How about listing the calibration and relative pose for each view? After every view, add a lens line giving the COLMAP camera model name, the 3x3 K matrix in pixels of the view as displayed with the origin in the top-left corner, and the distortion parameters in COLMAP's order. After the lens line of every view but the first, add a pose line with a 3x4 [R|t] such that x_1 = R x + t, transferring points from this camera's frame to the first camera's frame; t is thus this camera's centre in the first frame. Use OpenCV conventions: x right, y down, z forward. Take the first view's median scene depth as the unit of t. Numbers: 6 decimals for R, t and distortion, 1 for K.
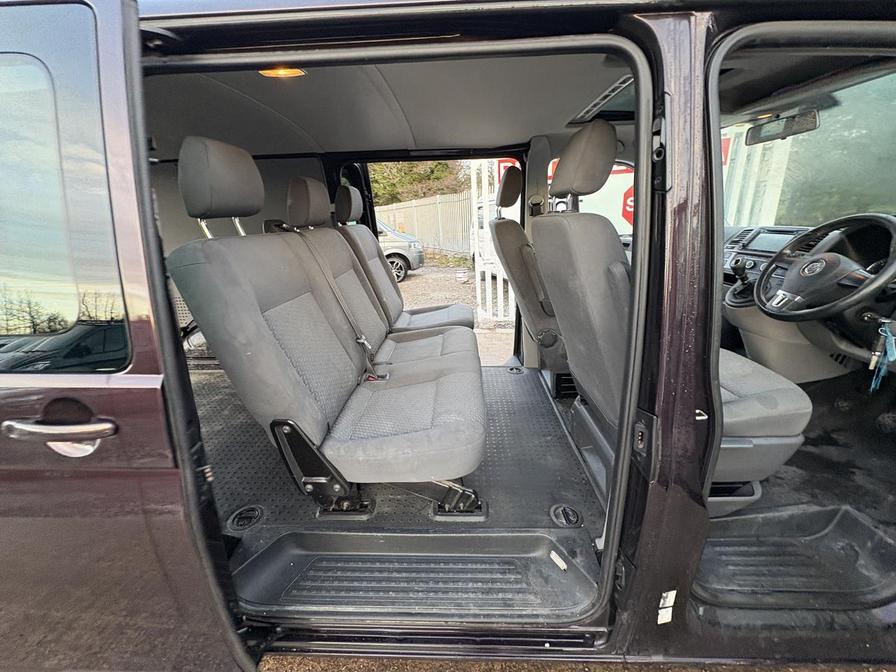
lens RADIAL K [[355.0, 0, 448.7], [0, 355.0, 337.6], [0, 0, 1]] dist [0.001149, -0.000086]
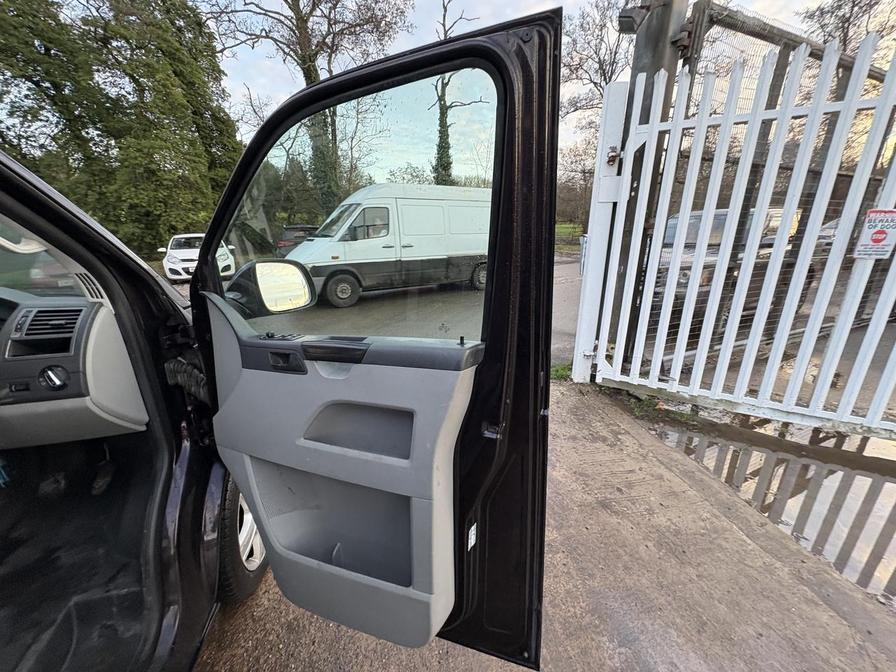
lens RADIAL K [[355.0, 0, 445.4], [0, 355.0, 337.1], [0, 0, 1]] dist [0.001149, -0.000086]
pose [[-0.237144, -0.245261, 0.940005, 0.236115], [0.334377, 0.887877, 0.316017, -0.071327], [-0.912116, 0.389257, -0.128545, 0.022395]]
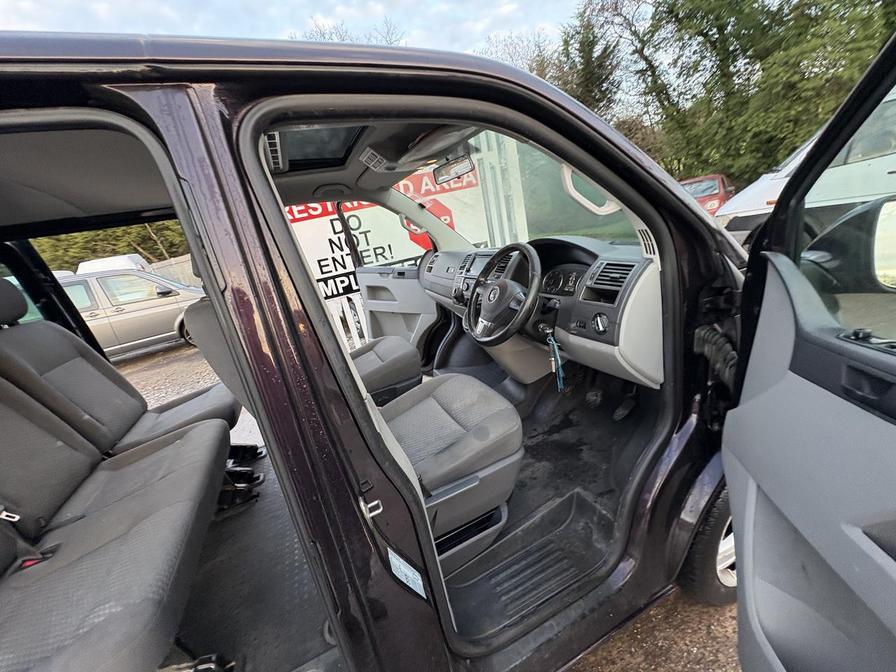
lens RADIAL K [[355.0, 0, 450.1], [0, 355.0, 335.8], [0, 0, 1]] dist [0.001149, -0.000086]
pose [[0.892411, -0.249873, 0.375722, 0.455296], [0.272888, 0.962009, -0.008379, -0.098916], [-0.359354, 0.110008, 0.926695, 0.039590]]
